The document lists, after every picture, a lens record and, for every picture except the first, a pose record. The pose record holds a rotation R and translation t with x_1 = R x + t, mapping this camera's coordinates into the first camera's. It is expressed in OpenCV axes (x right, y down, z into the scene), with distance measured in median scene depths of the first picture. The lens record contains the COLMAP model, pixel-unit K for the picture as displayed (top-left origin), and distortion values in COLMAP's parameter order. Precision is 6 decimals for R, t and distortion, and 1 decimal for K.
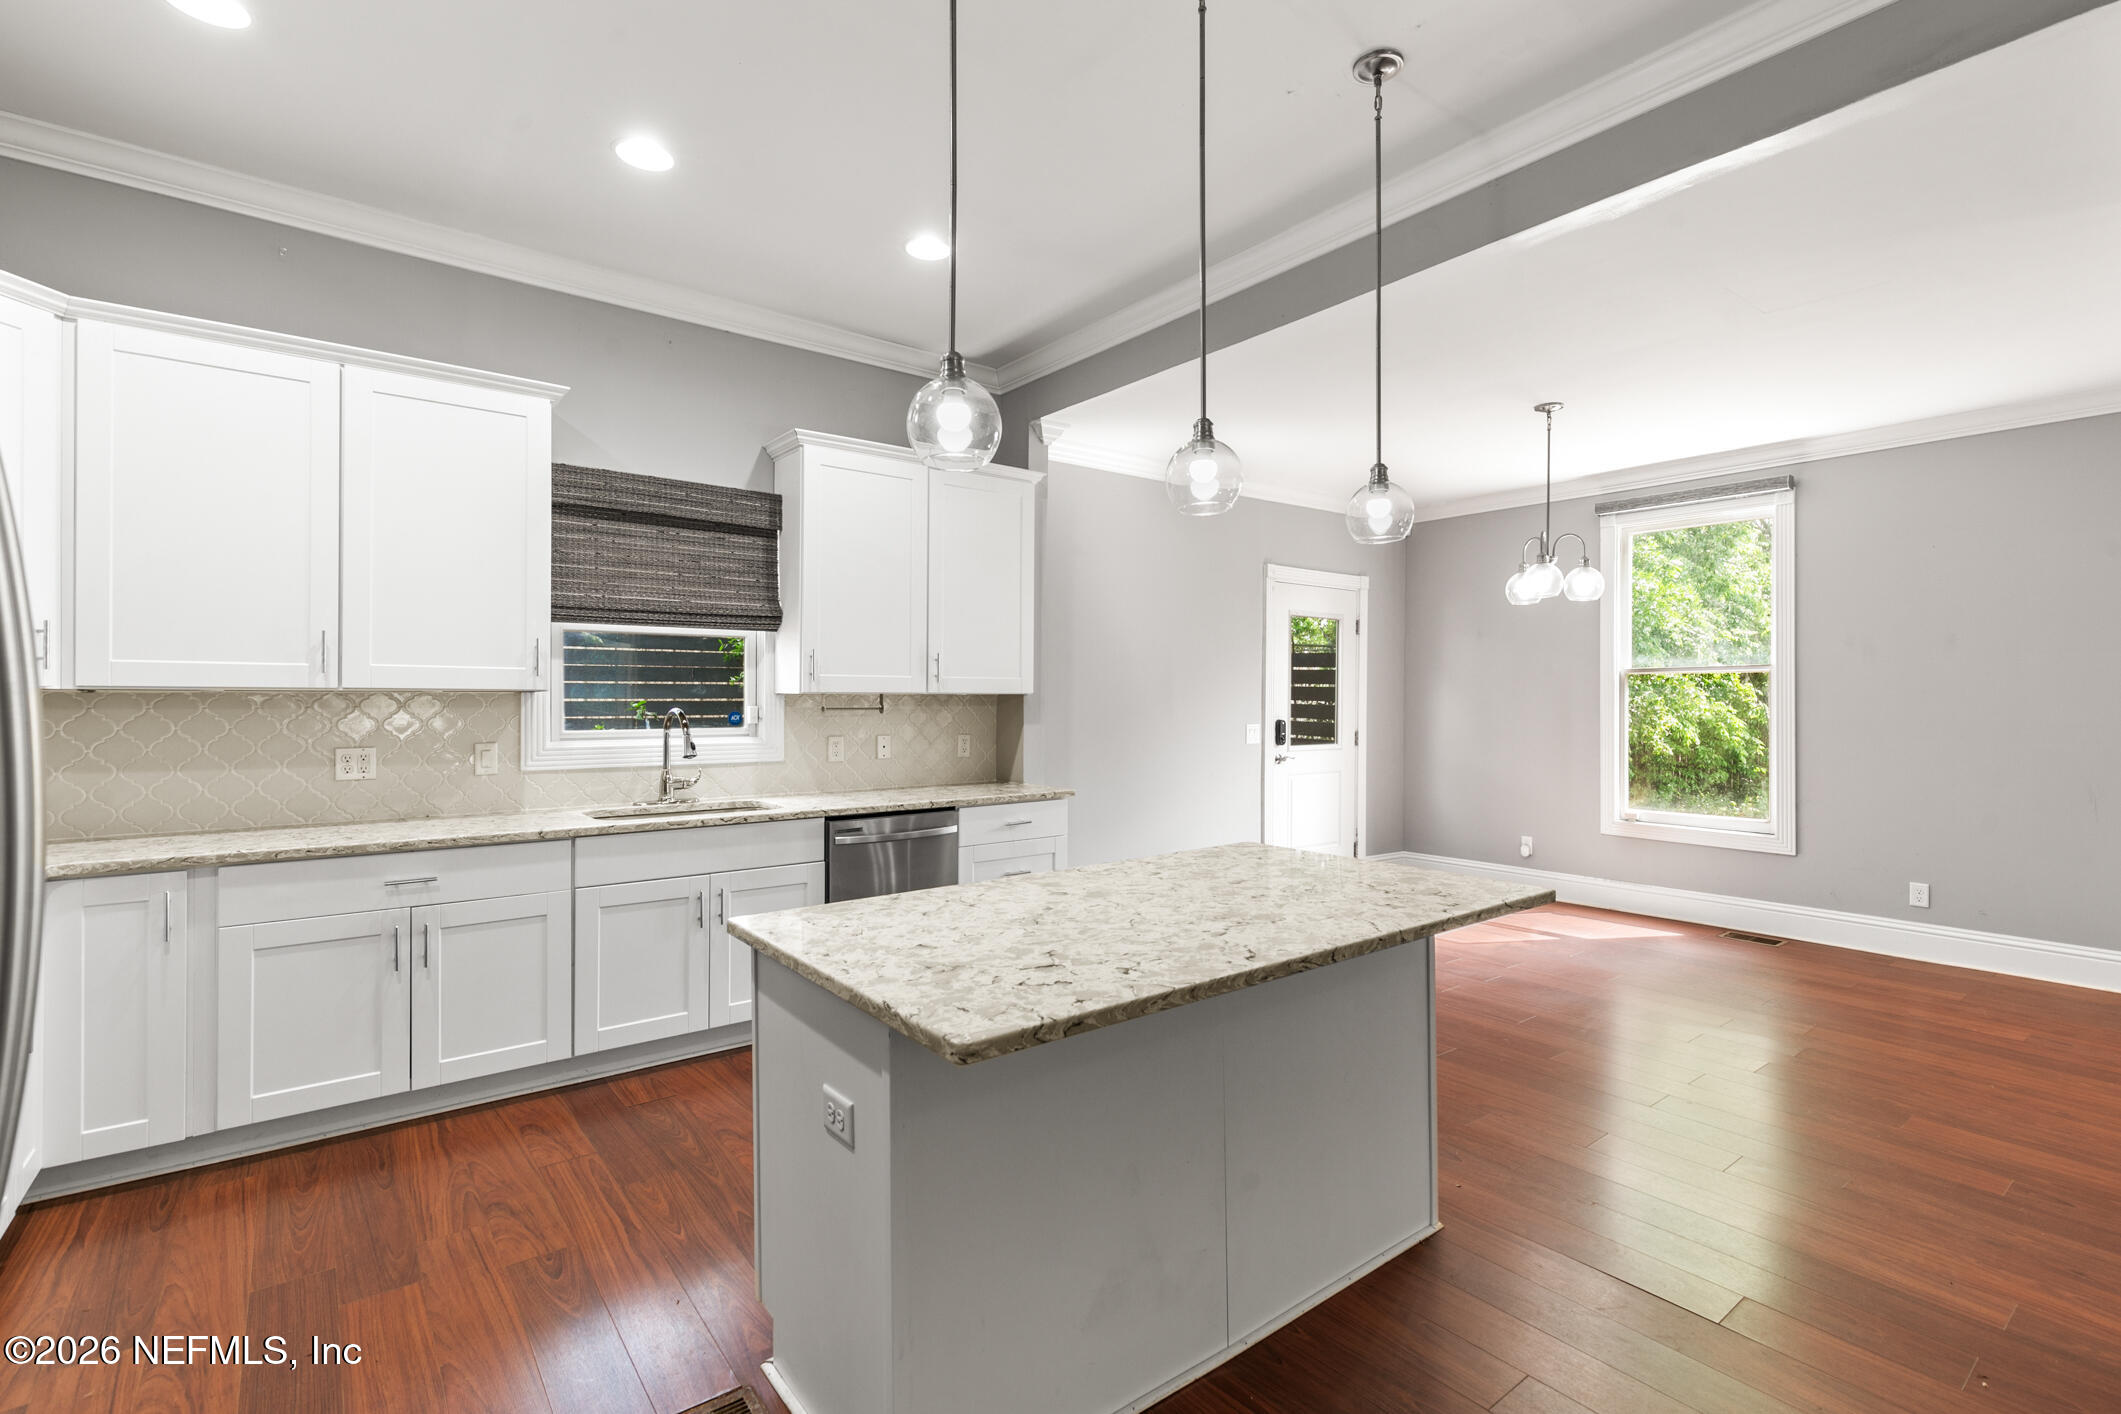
lens RADIAL K [[976.4, 0, 1073.3], [0, 976.4, 695.7], [0, 0, 1]] dist [0.004994, -0.000655]
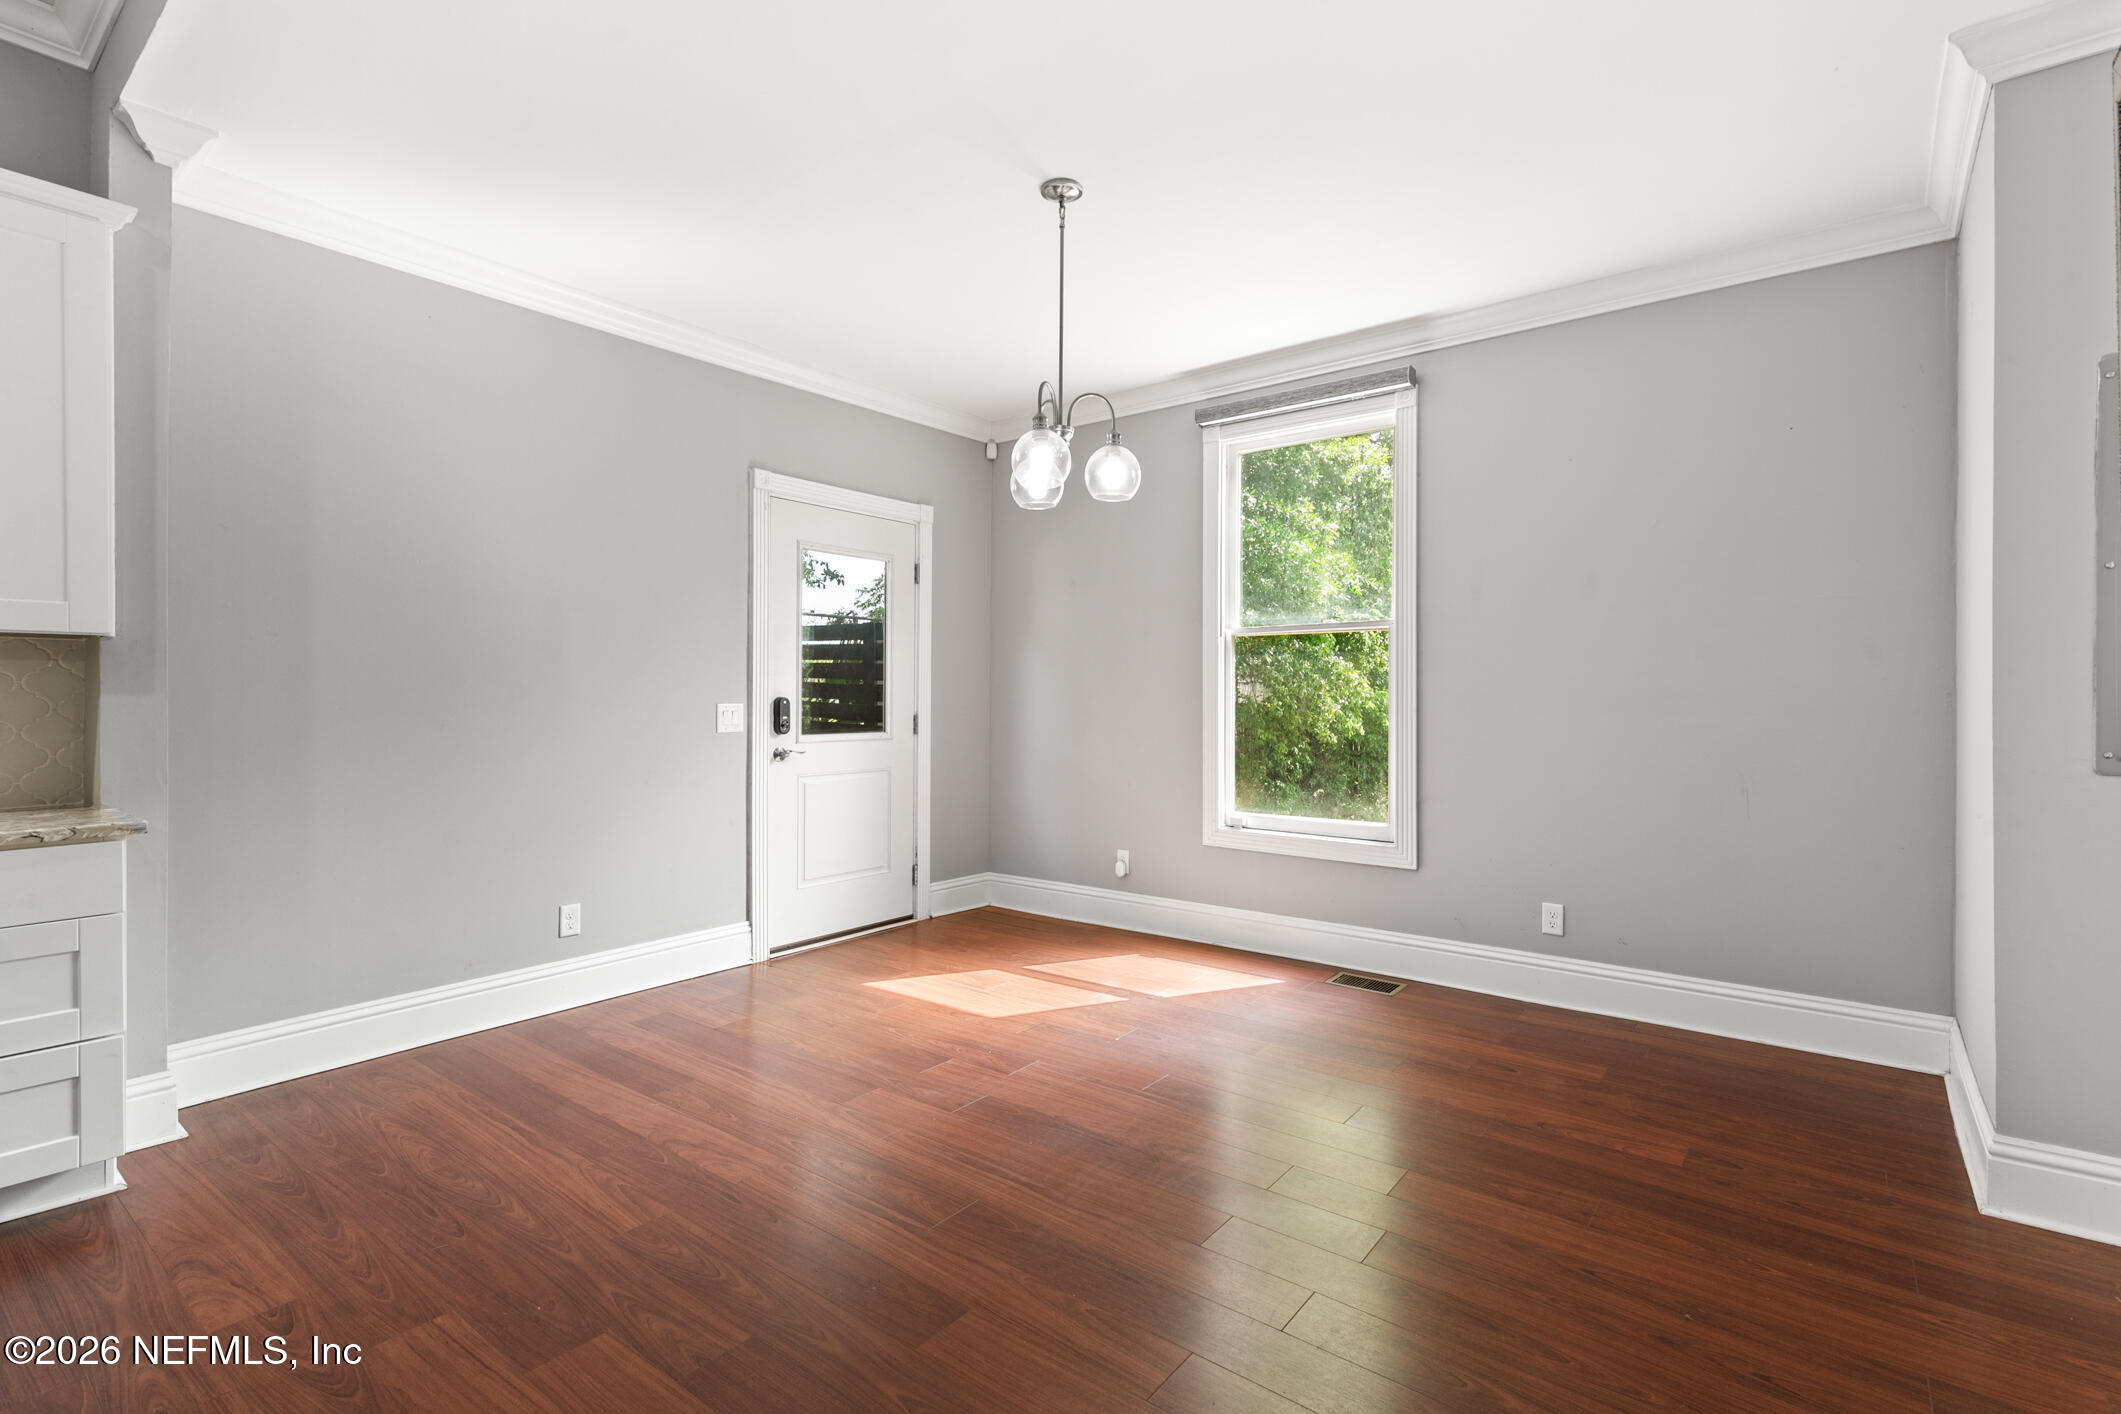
lens RADIAL K [[976.4, 0, 1082.8], [0, 976.4, 700.9], [0, 0, 1]] dist [0.004994, -0.000655]
pose [[0.966584, -0.000768, 0.256348, 0.336900], [-0.000897, 0.999979, 0.006377, 0.031205], [-0.256347, -0.006394, 0.966564, 0.383705]]
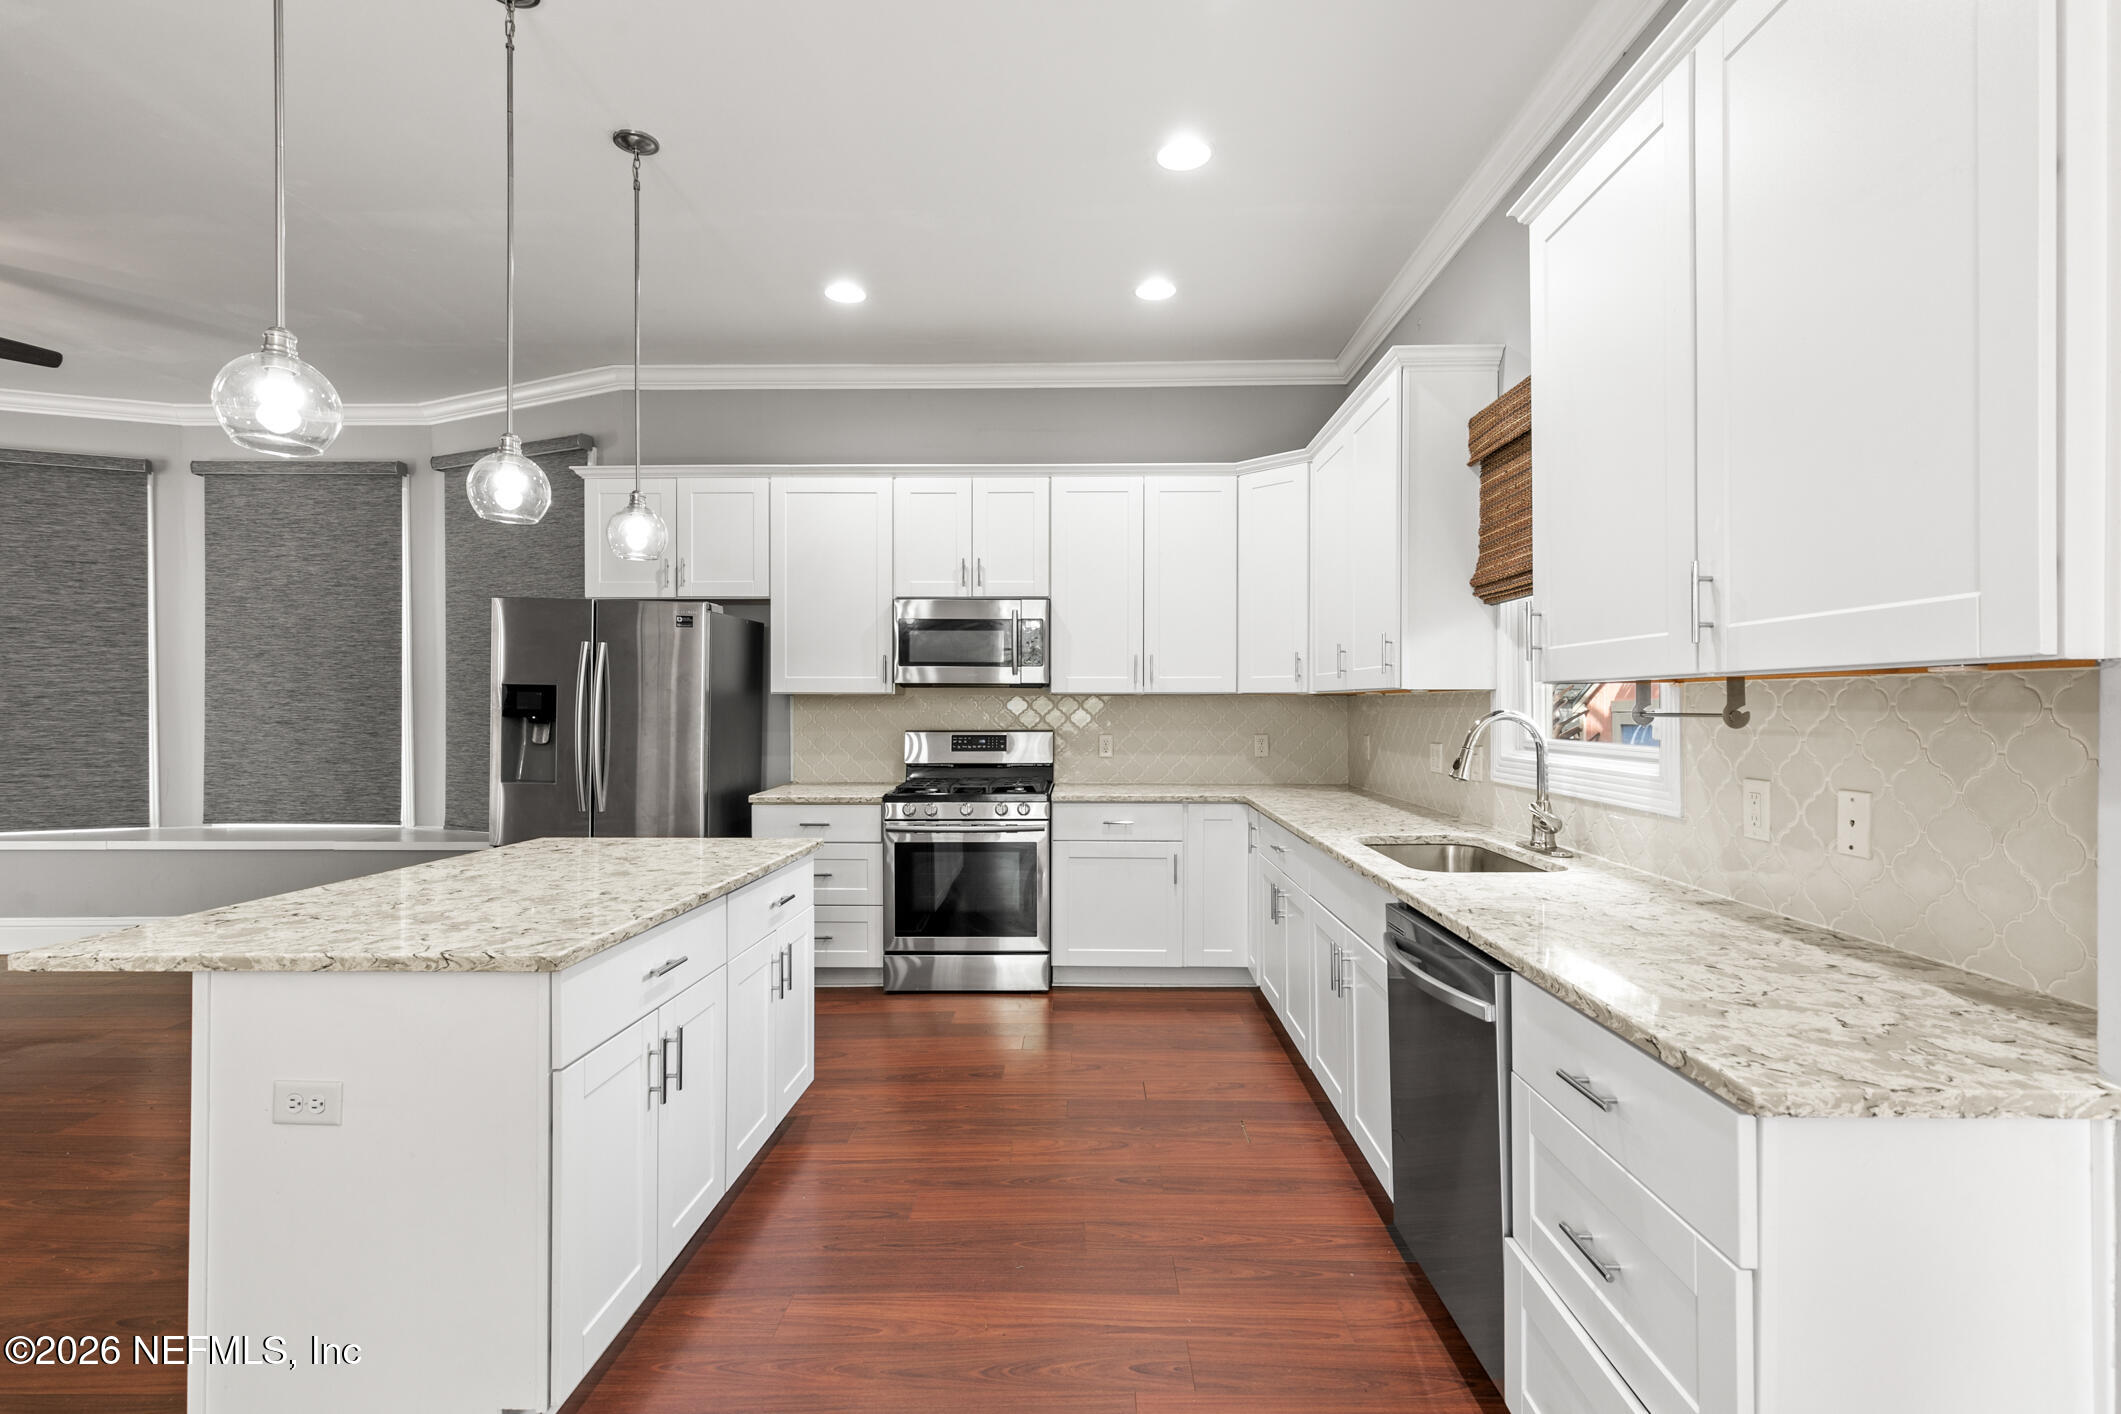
lens RADIAL K [[976.4, 0, 1074.5], [0, 976.4, 709.9], [0, 0, 1]] dist [0.004994, -0.000655]
pose [[-0.629812, 0.004945, -0.776732, 0.273255], [0.007689, 0.999970, 0.000132, 0.009845], [0.776709, -0.005889, -0.629832, 1.022896]]
